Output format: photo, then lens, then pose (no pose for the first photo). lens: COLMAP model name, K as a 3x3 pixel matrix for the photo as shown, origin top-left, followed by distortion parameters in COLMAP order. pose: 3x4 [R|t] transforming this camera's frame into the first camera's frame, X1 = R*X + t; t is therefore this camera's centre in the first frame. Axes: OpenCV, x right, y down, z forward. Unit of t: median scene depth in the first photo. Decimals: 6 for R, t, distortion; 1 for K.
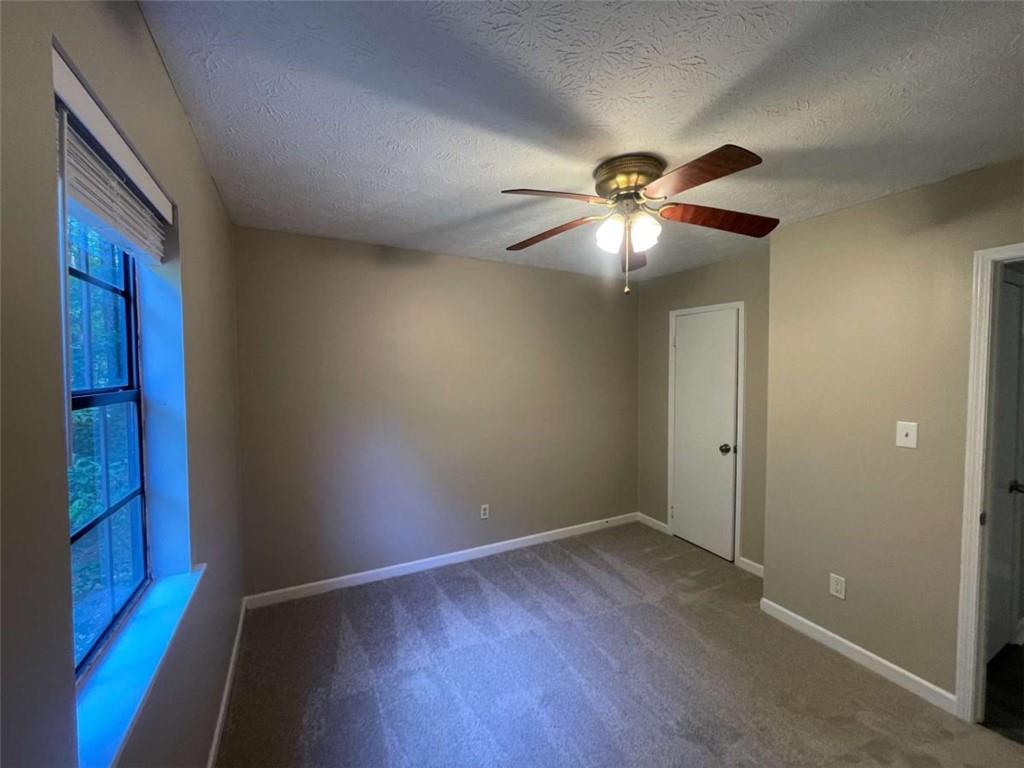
lens RADIAL K [[418.8, 0, 511.5], [0, 418.8, 379.6], [0, 0, 1]] dist [-0.000939, 0.000376]
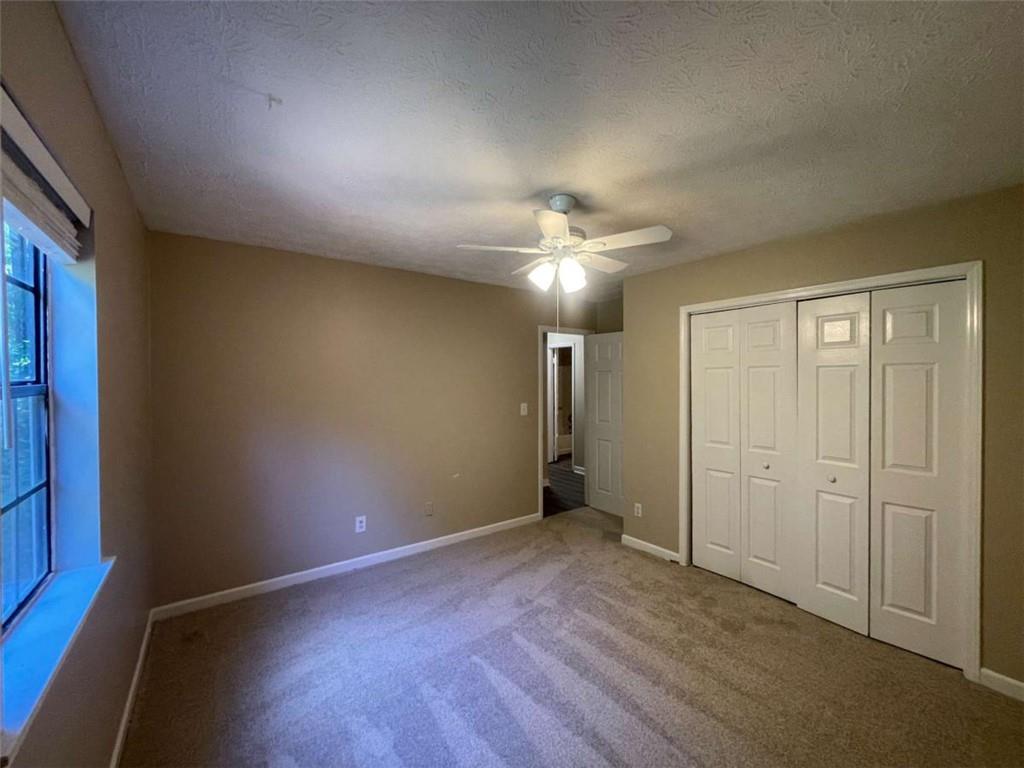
lens RADIAL K [[417.3, 0, 511.7], [0, 417.3, 383.3], [0, 0, 1]] dist [-0.000780, -0.000471]
pose [[0.989558, 0.014965, 0.143355, 0.085085], [-0.014483, 0.999885, -0.004408, 0.010057], [-0.143405, 0.002285, 0.989661, -0.170609]]
